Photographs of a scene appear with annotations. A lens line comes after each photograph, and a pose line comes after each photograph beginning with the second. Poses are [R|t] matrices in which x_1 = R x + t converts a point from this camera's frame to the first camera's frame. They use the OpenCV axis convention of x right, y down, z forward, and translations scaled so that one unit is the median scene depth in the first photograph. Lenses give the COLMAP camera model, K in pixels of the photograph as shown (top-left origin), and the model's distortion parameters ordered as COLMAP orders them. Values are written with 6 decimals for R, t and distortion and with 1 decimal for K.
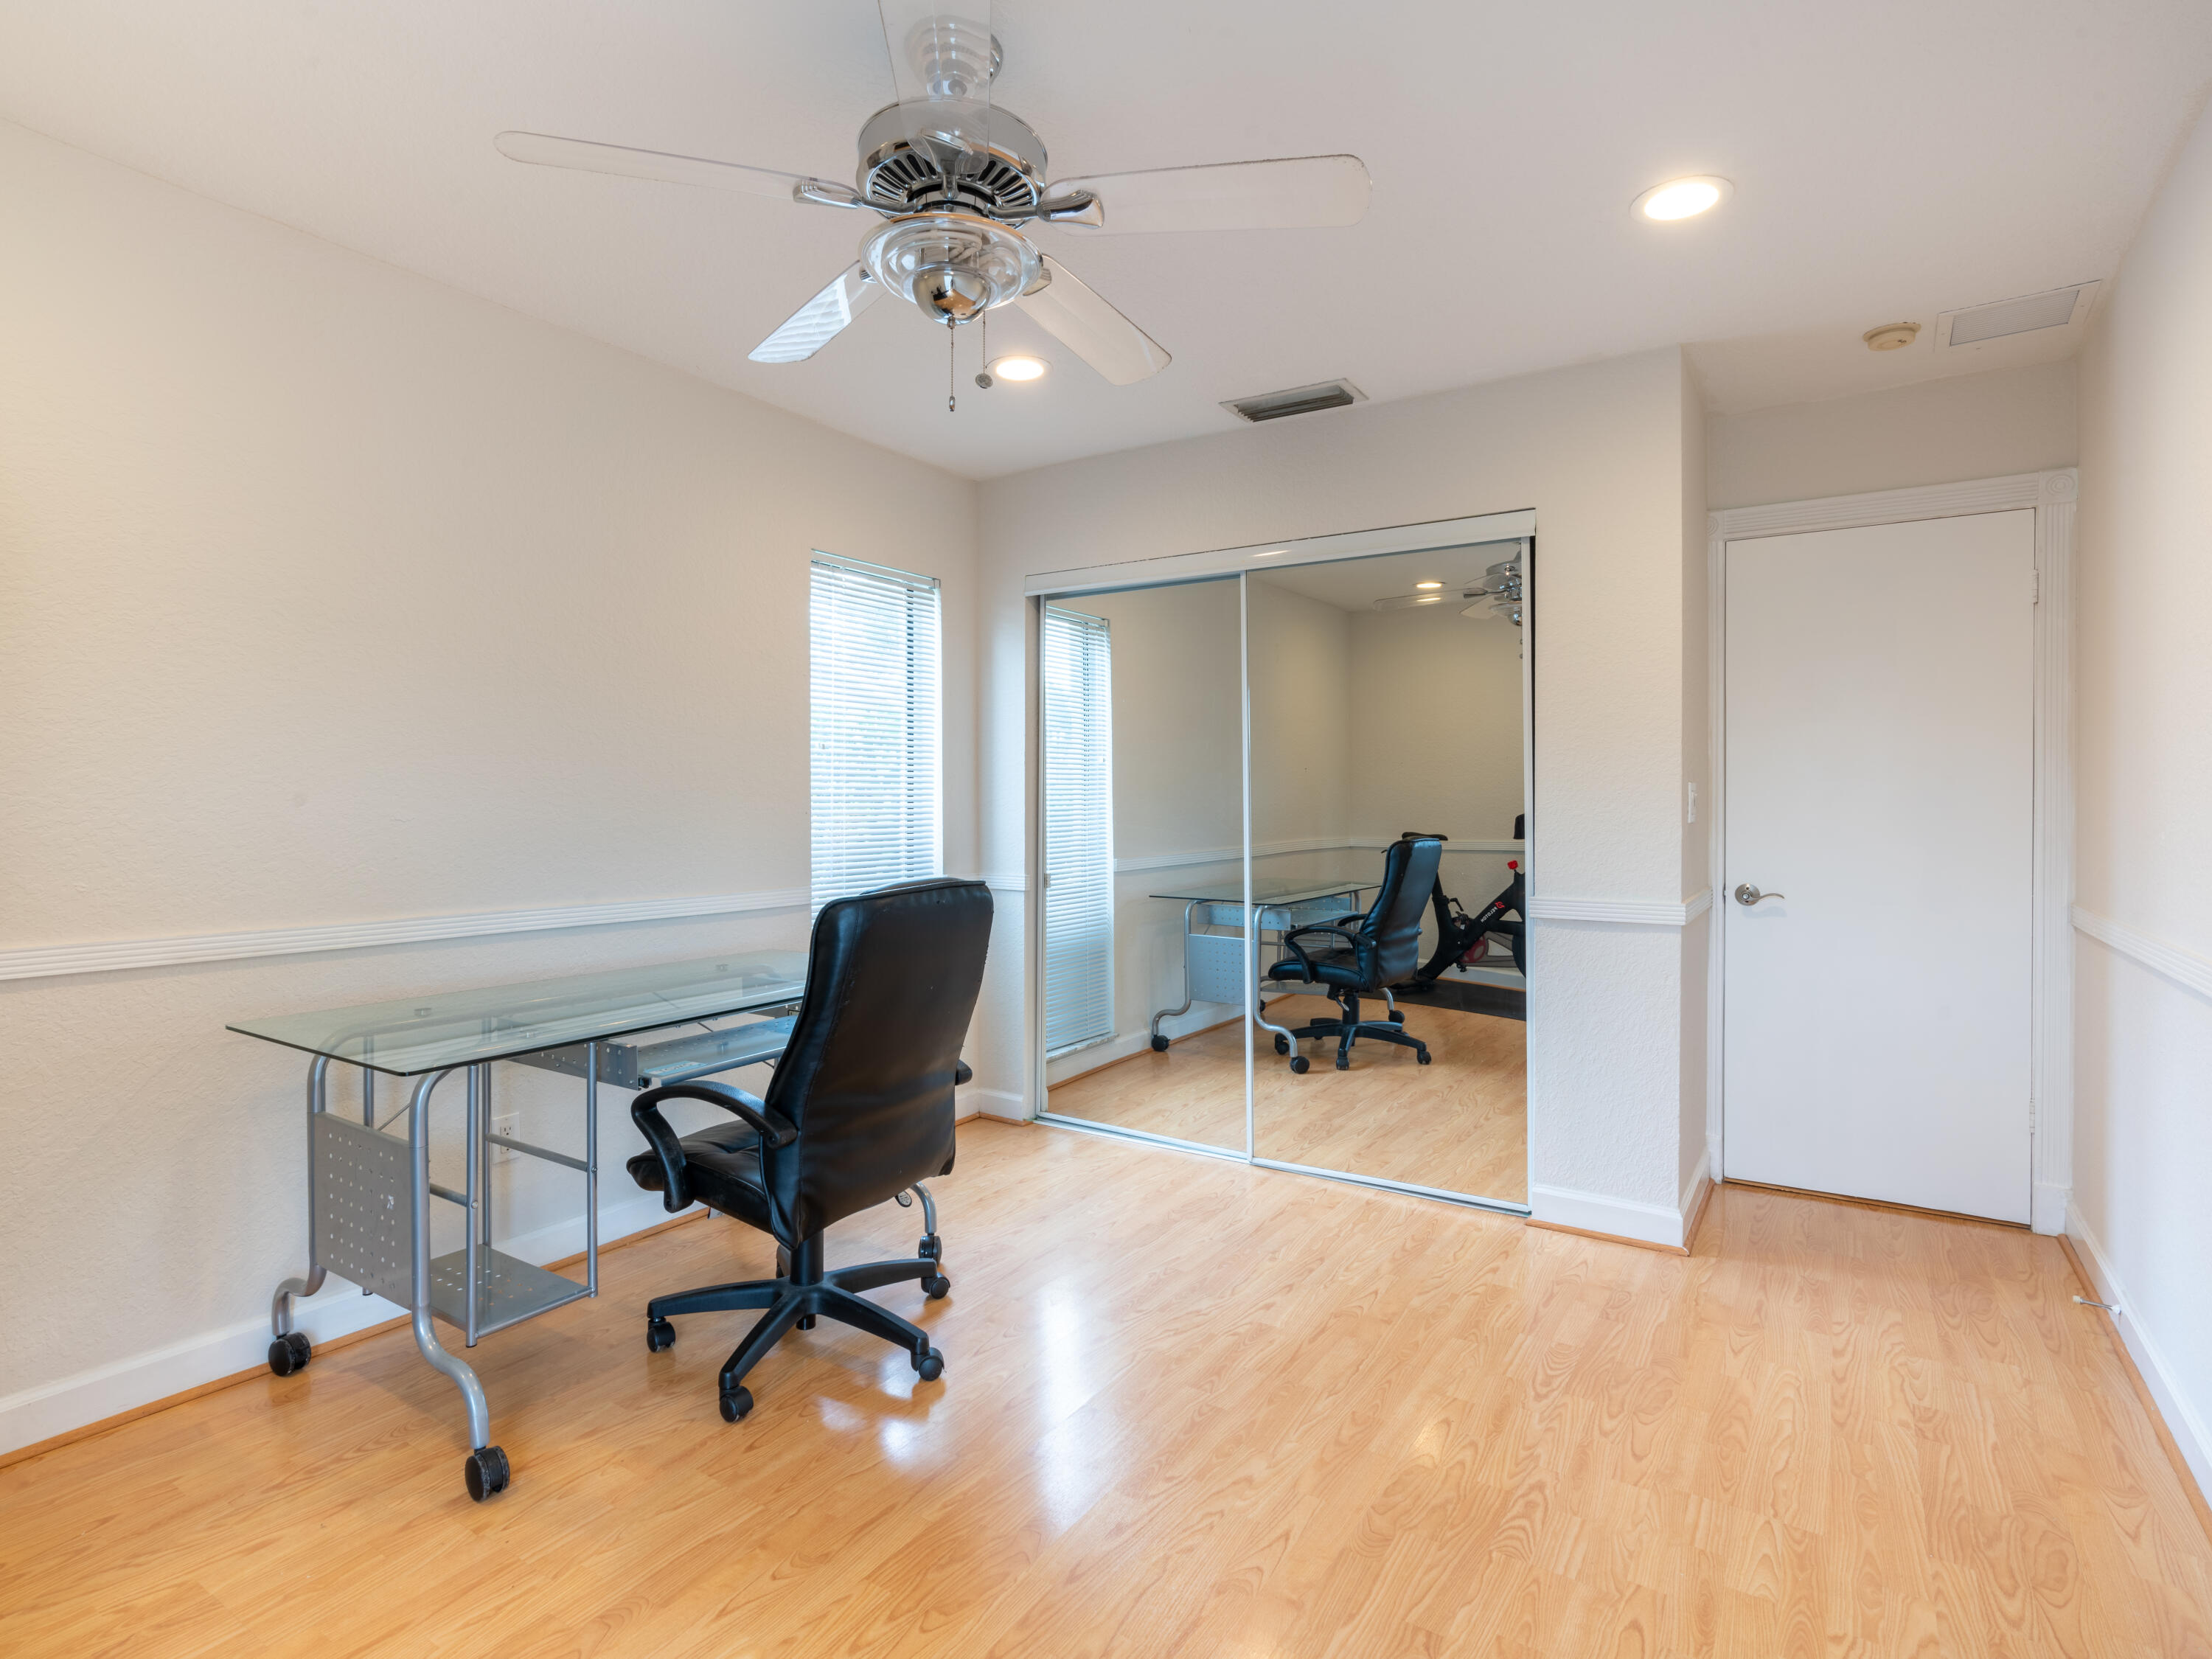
lens RADIAL K [[1140.1, 0, 1099.8], [0, 1140.1, 800.9], [0, 0, 1]] dist [-0.013660, 0.005504]
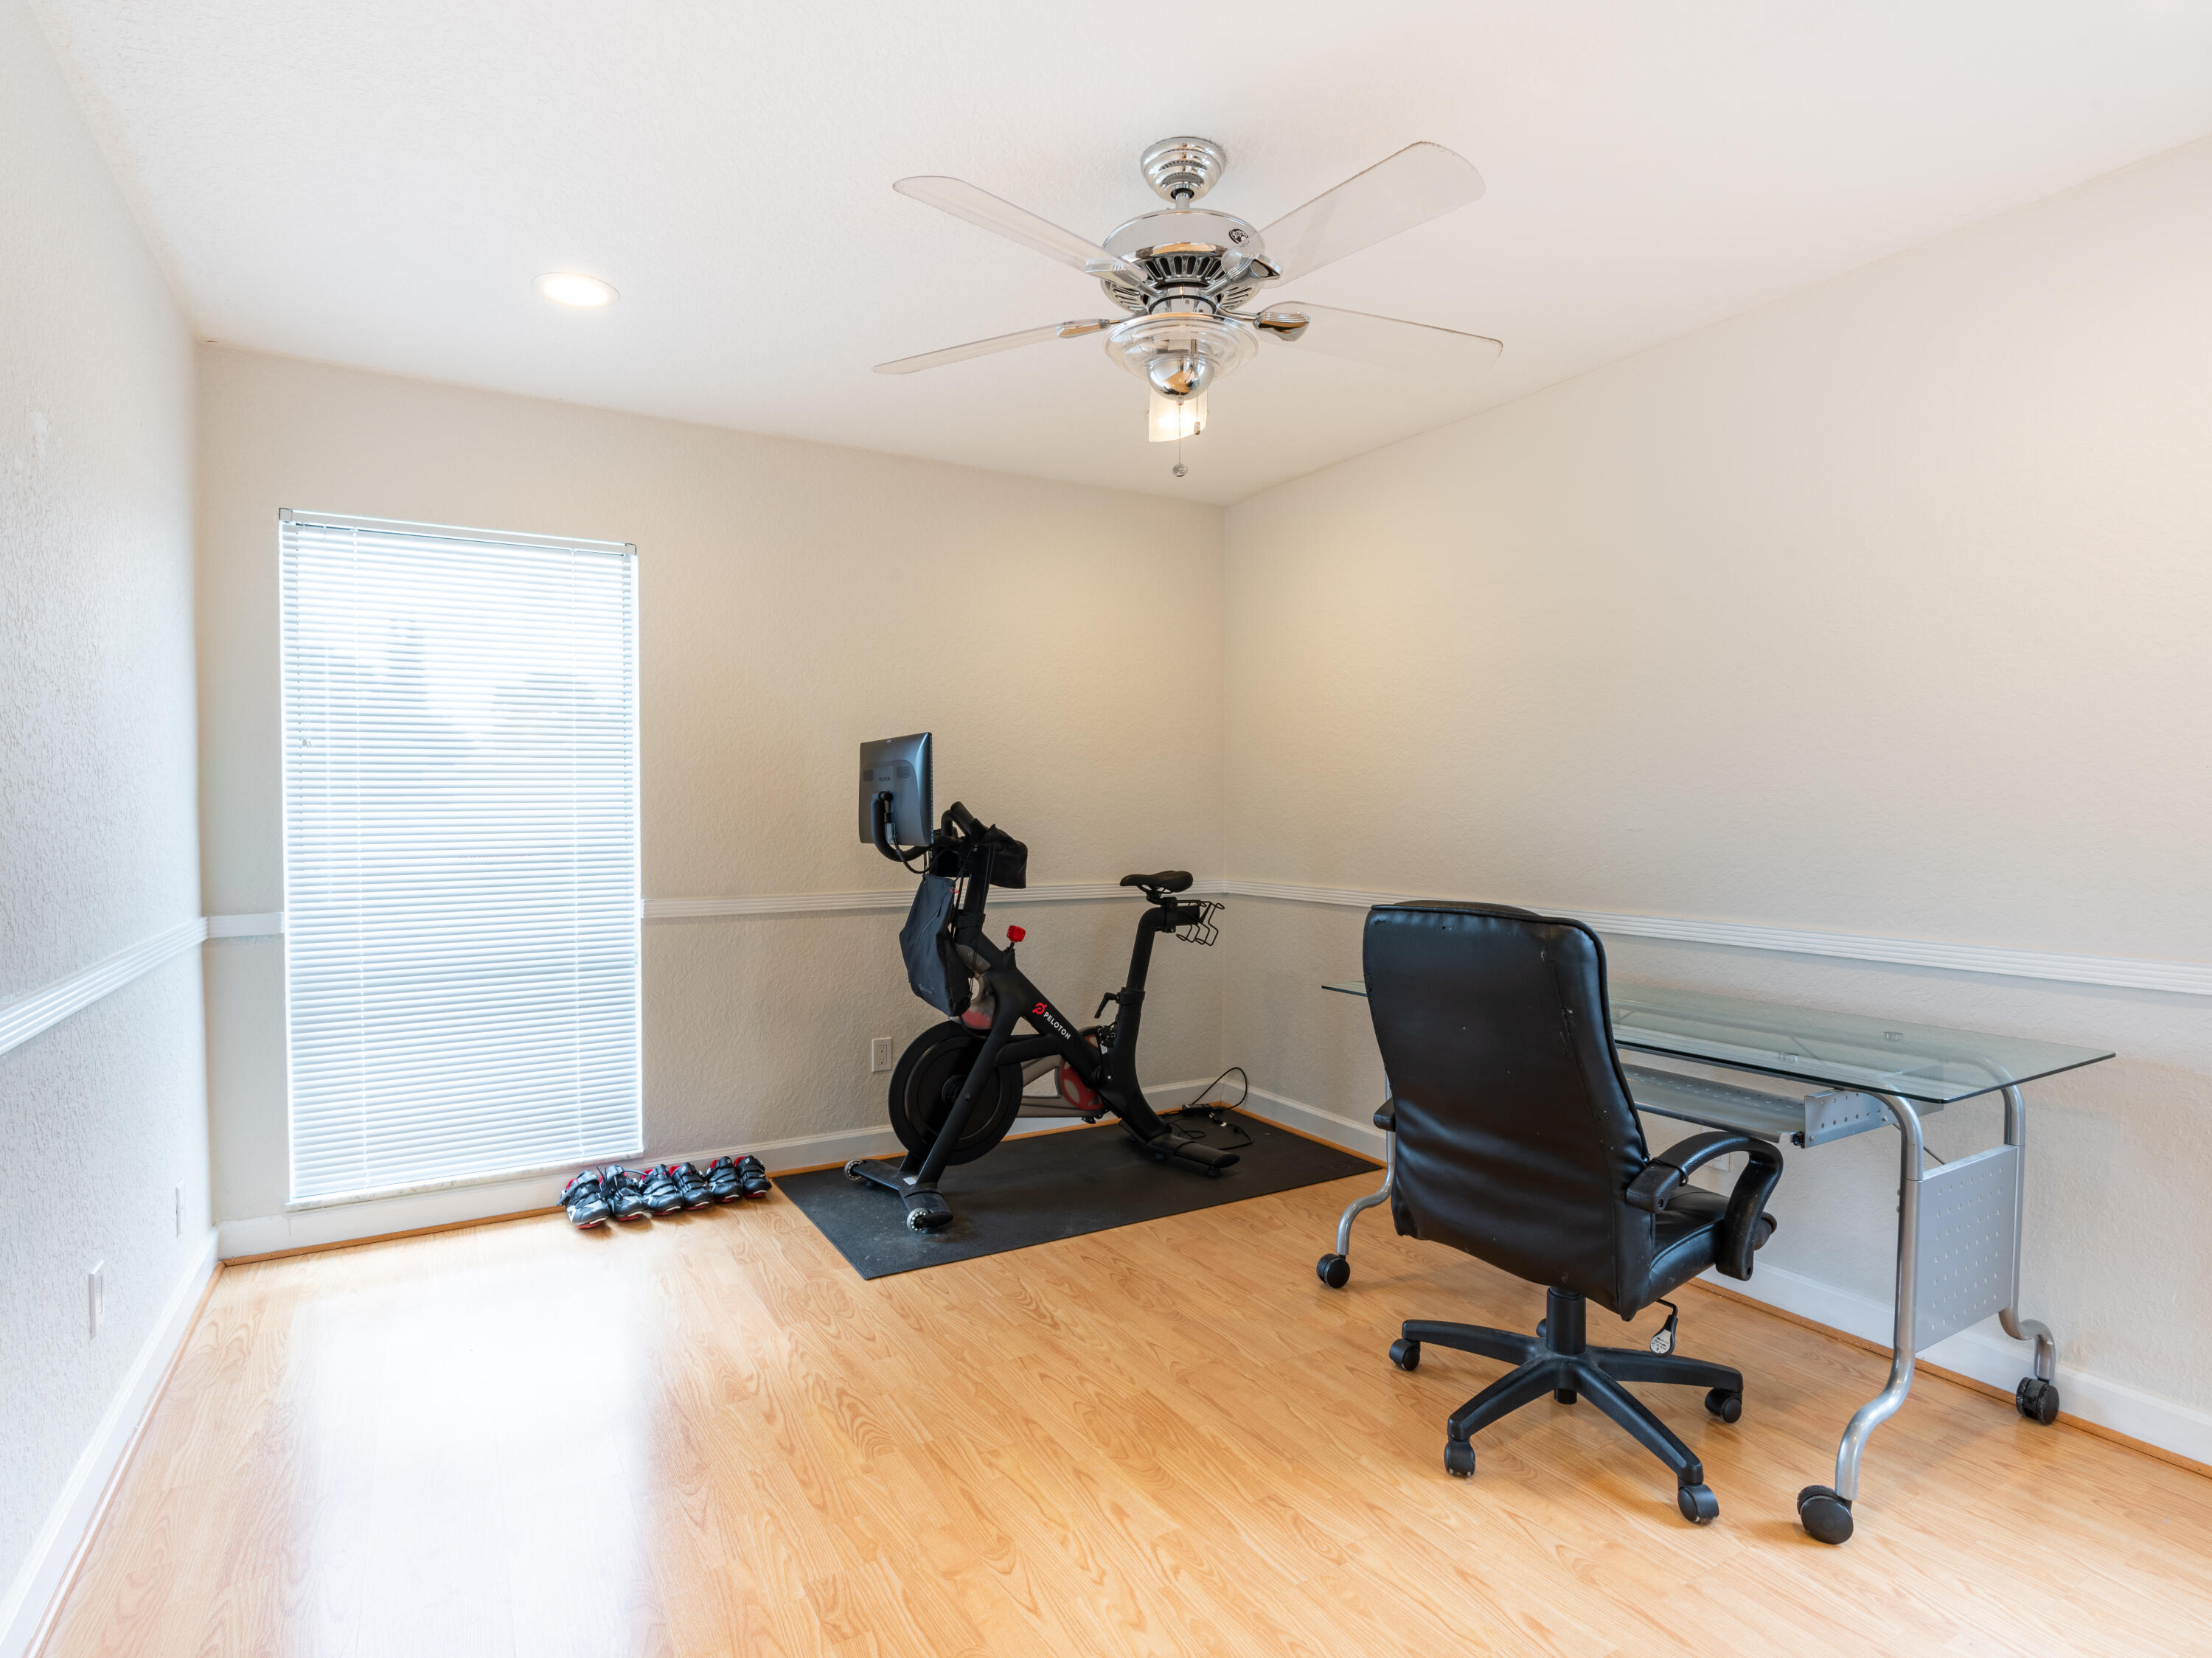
lens RADIAL K [[1140.0, 0, 1099.8], [0, 1140.0, 800.4], [0, 0, 1]] dist [-0.013660, 0.005504]
pose [[-0.447704, -0.012982, -0.894088, 1.003469], [-0.001843, 0.999906, -0.013596, 0.002539], [0.894180, -0.004439, -0.447685, 1.510532]]
